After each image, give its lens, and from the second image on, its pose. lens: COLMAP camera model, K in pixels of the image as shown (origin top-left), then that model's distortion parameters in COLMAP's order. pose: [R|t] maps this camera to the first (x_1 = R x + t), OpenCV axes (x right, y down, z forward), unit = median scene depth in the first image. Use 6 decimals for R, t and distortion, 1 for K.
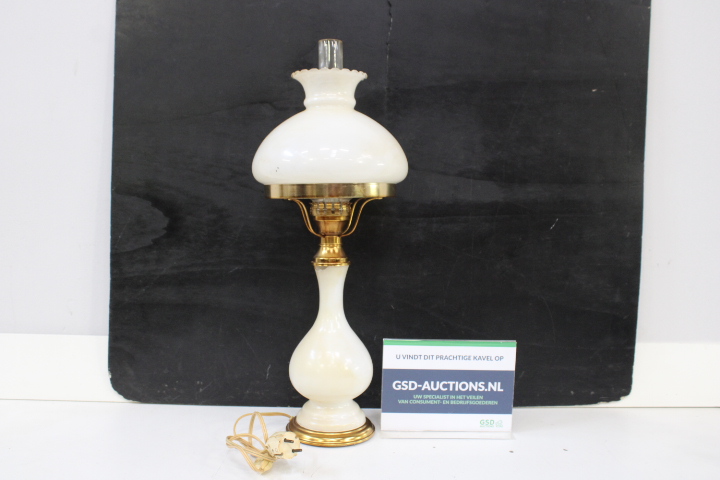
lens RADIAL K [[673.9, 0, 360.0], [0, 673.9, 240.0], [0, 0, 1]] dist [-0.153647, 0.144880]
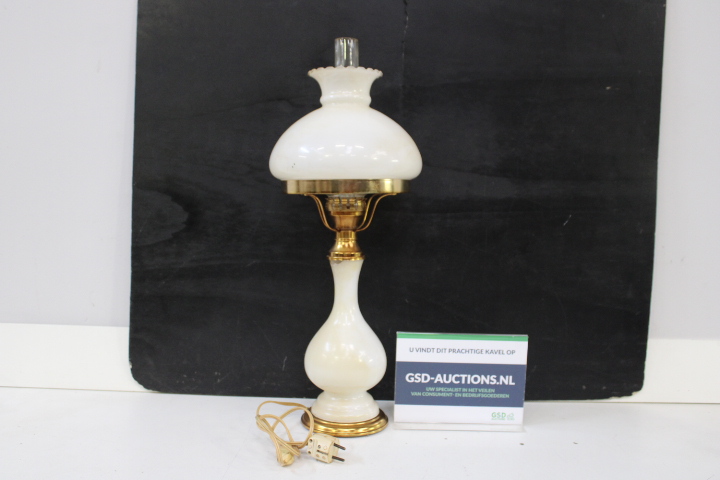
lens RADIAL K [[673.9, 0, 360.0], [0, 673.9, 240.0], [0, 0, 1]] dist [-0.153647, 0.144880]
pose [[0.999563, 0.005878, -0.028960, 0.006692], [-0.005679, 0.999960, 0.006953, 0.000657], [0.029000, -0.006786, 0.999556, -0.018037]]
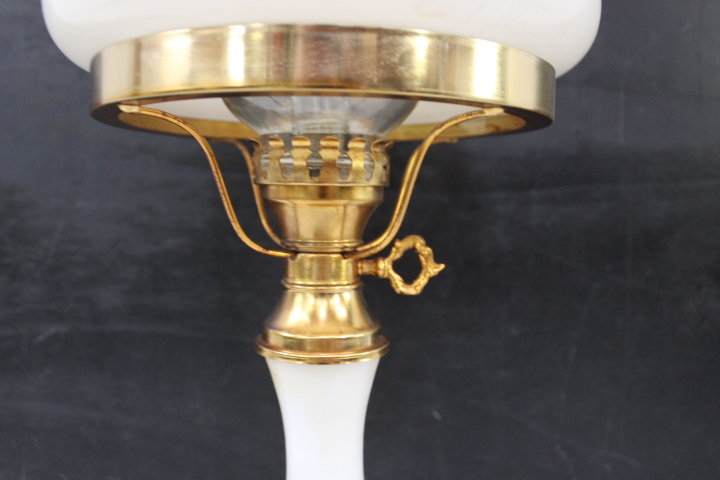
lens RADIAL K [[673.9, 0, 360.0], [0, 673.9, 240.0], [0, 0, 1]] dist [-0.153647, 0.144880]
pose [[0.999259, -0.032434, -0.020736, 0.014355], [0.032484, 0.999470, 0.002085, -0.008041], [0.020658, -0.002757, 0.999783, 0.603536]]
